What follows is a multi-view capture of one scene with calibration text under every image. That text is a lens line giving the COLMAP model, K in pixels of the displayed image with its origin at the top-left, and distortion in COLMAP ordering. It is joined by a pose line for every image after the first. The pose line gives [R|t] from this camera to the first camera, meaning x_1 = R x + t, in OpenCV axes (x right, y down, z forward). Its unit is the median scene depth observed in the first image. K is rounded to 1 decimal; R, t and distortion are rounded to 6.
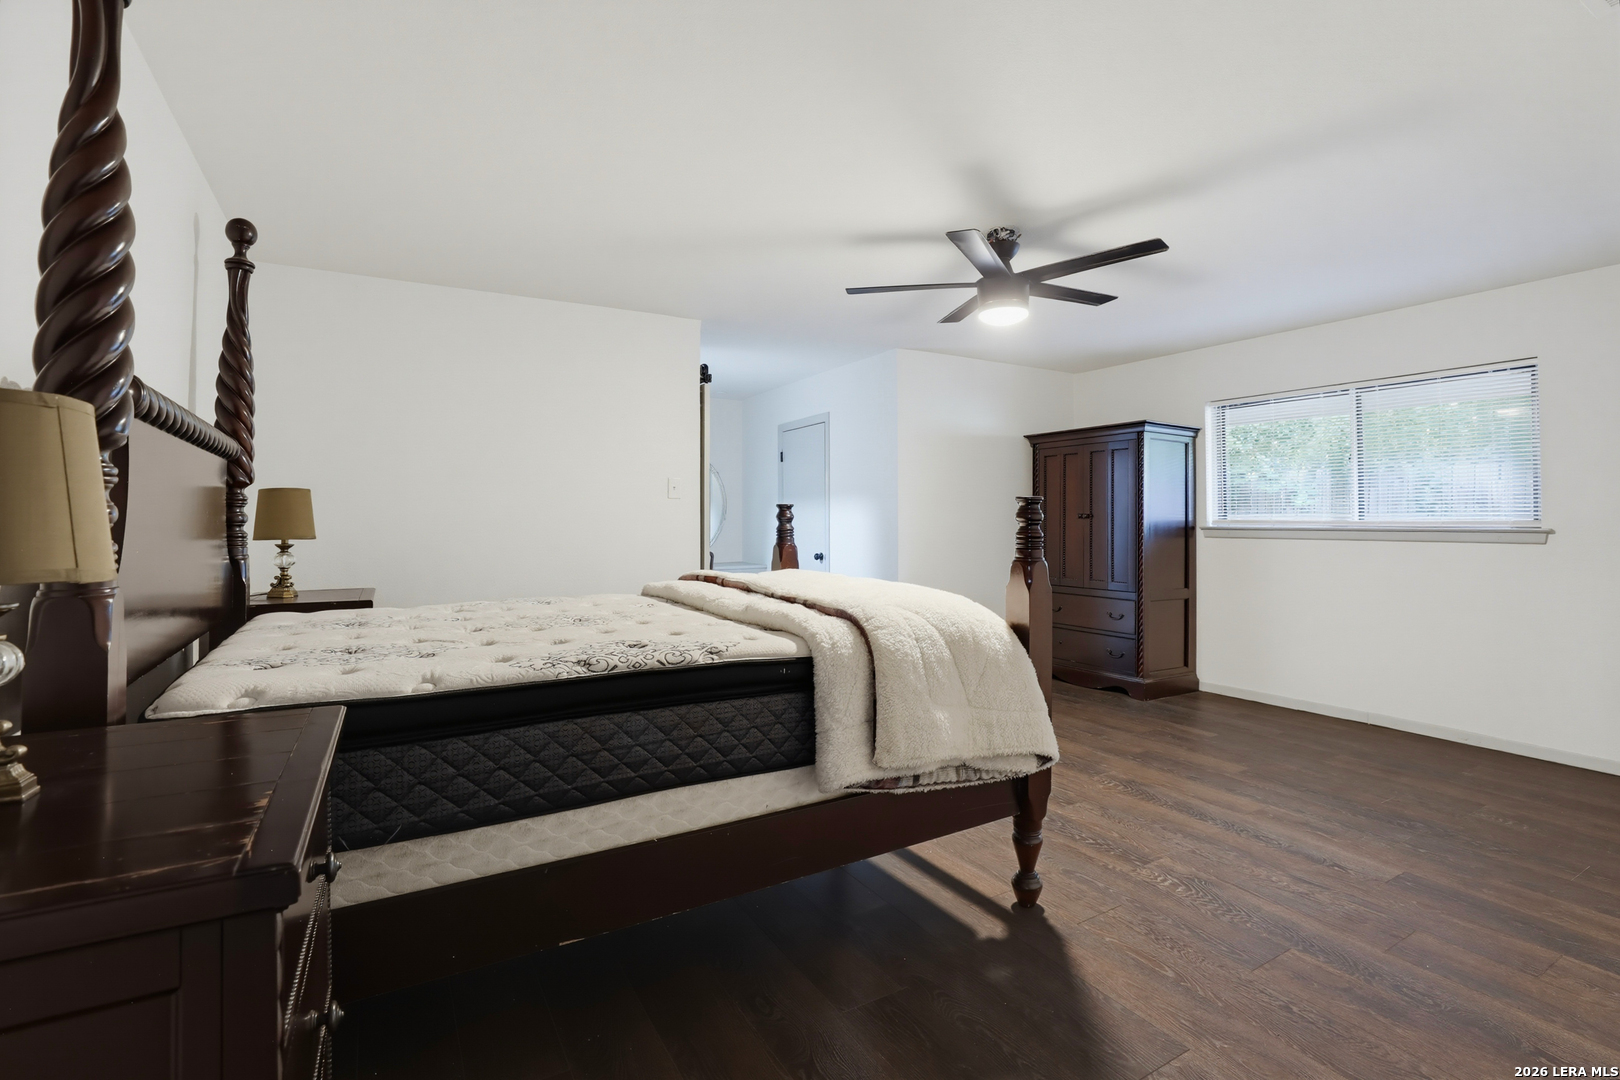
lens RADIAL K [[742.6, 0, 818.1], [0, 742.6, 530.6], [0, 0, 1]] dist [-0.030017, 0.004948]
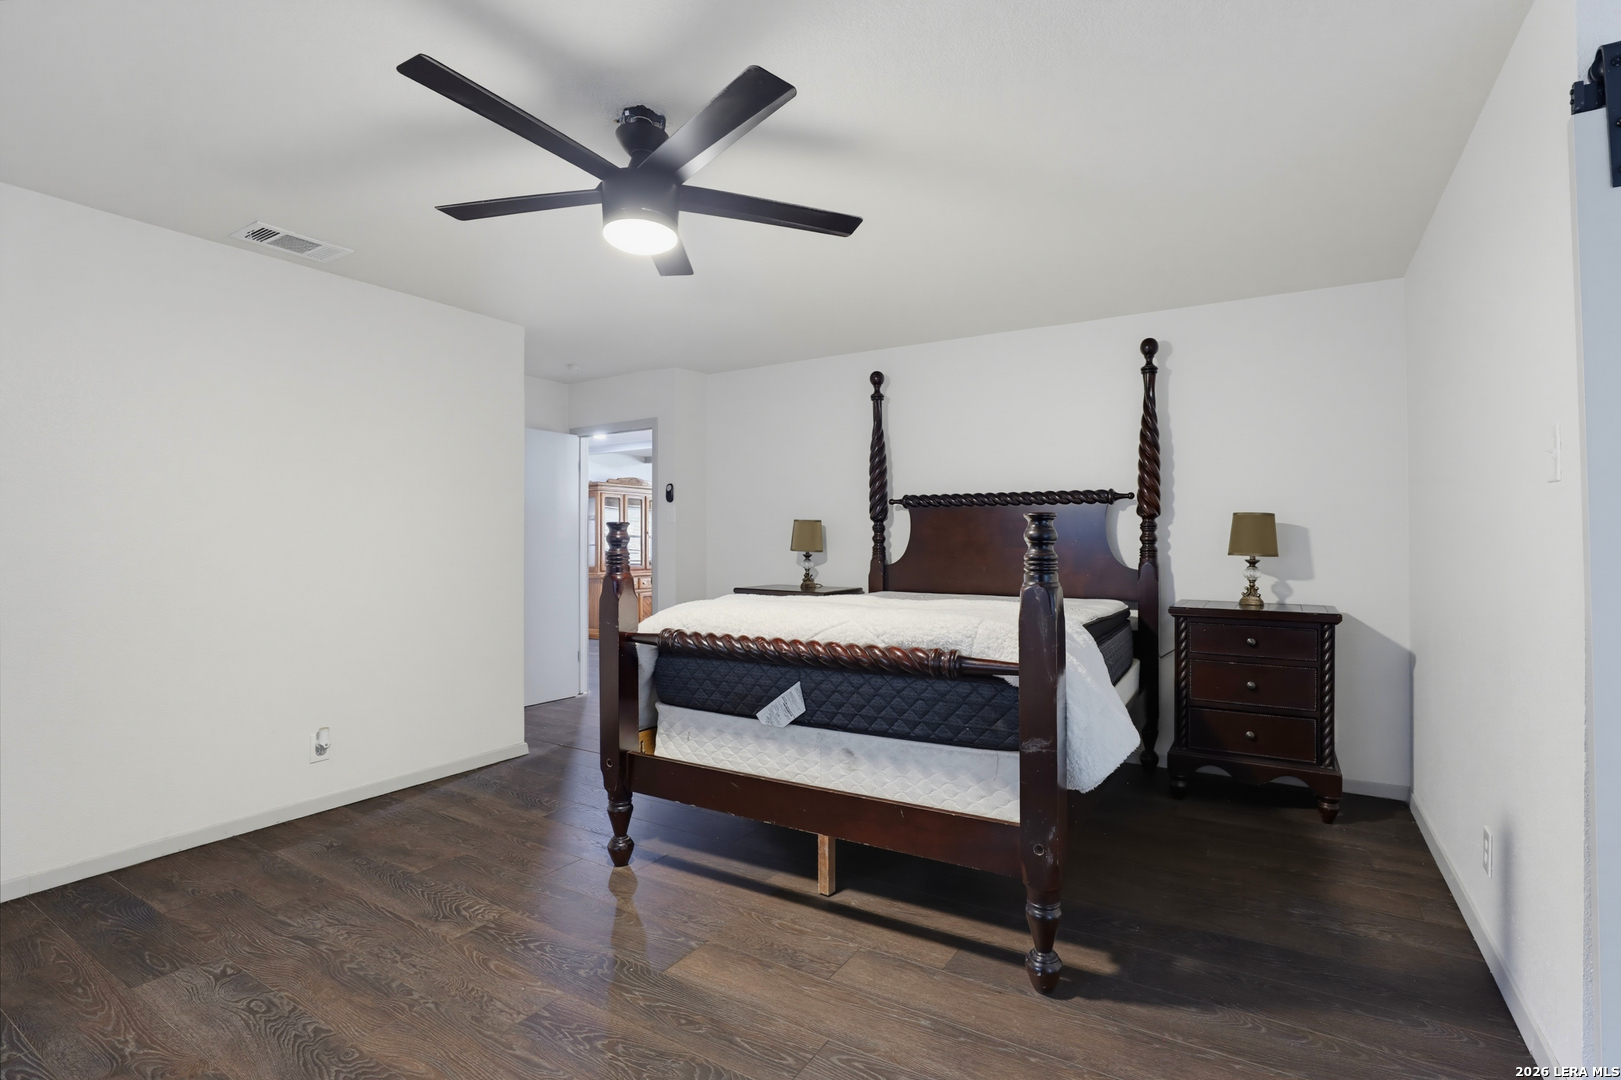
lens RADIAL K [[743.1, 0, 821.3], [0, 743.1, 535.8], [0, 0, 1]] dist [-0.030017, 0.004948]
pose [[-0.878530, -0.003210, -0.477676, 0.510991], [-0.002248, 0.999994, -0.002586, -0.017983], [0.477681, -0.001198, -0.878532, 1.976121]]
